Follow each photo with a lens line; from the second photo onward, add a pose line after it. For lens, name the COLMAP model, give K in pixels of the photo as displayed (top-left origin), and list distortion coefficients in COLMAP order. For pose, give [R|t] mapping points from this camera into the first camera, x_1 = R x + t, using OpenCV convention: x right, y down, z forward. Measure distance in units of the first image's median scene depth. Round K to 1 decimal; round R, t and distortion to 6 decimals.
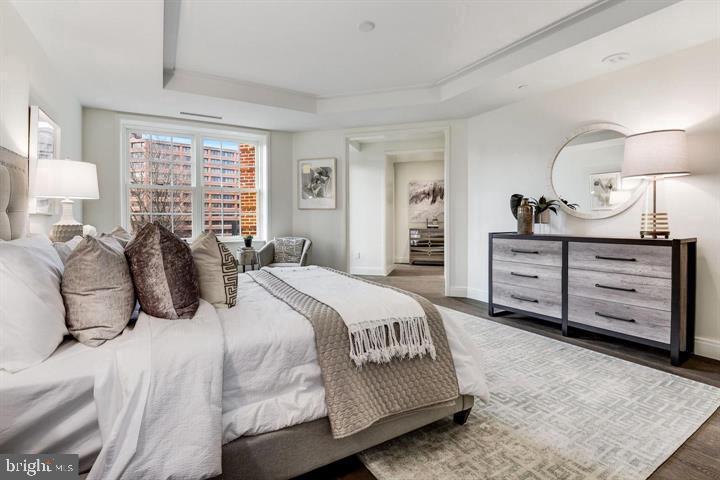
lens RADIAL K [[335.4, 0, 362.8], [0, 335.4, 226.3], [0, 0, 1]] dist [-0.000229, -0.000154]
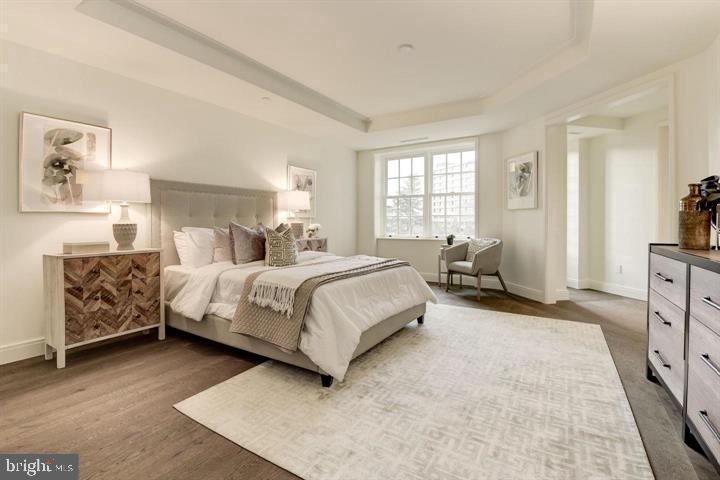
lens RADIAL K [[335.4, 0, 362.8], [0, 335.4, 226.3], [0, 0, 1]] dist [-0.000229, -0.000154]
pose [[0.479127, 0.018401, -0.877553, 0.609484], [-0.021042, 0.999734, 0.009475, -0.004330], [0.877493, 0.013926, 0.479387, 0.226141]]
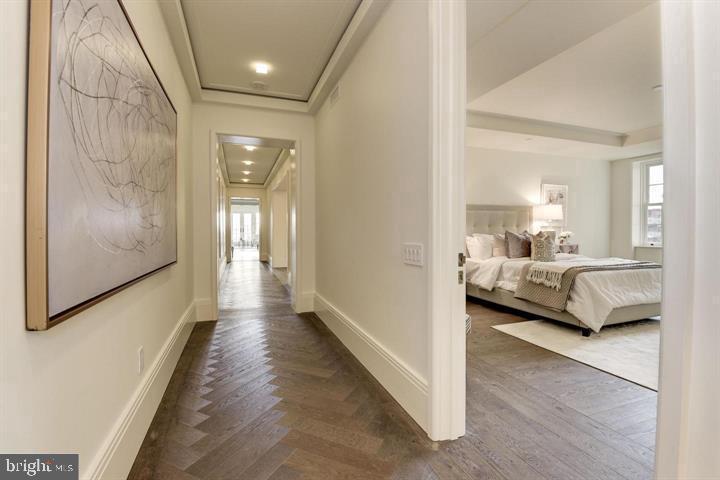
lens RADIAL K [[327.7, 0, 360.0], [0, 327.7, 240.0], [0, 0, 1]] dist [-0.025790, -0.000540]
pose [[-0.171872, 0.034848, -0.984503, 0.970839], [-0.016101, 0.999141, 0.038177, -0.001294], [0.984988, 0.022413, -0.171164, 0.027667]]
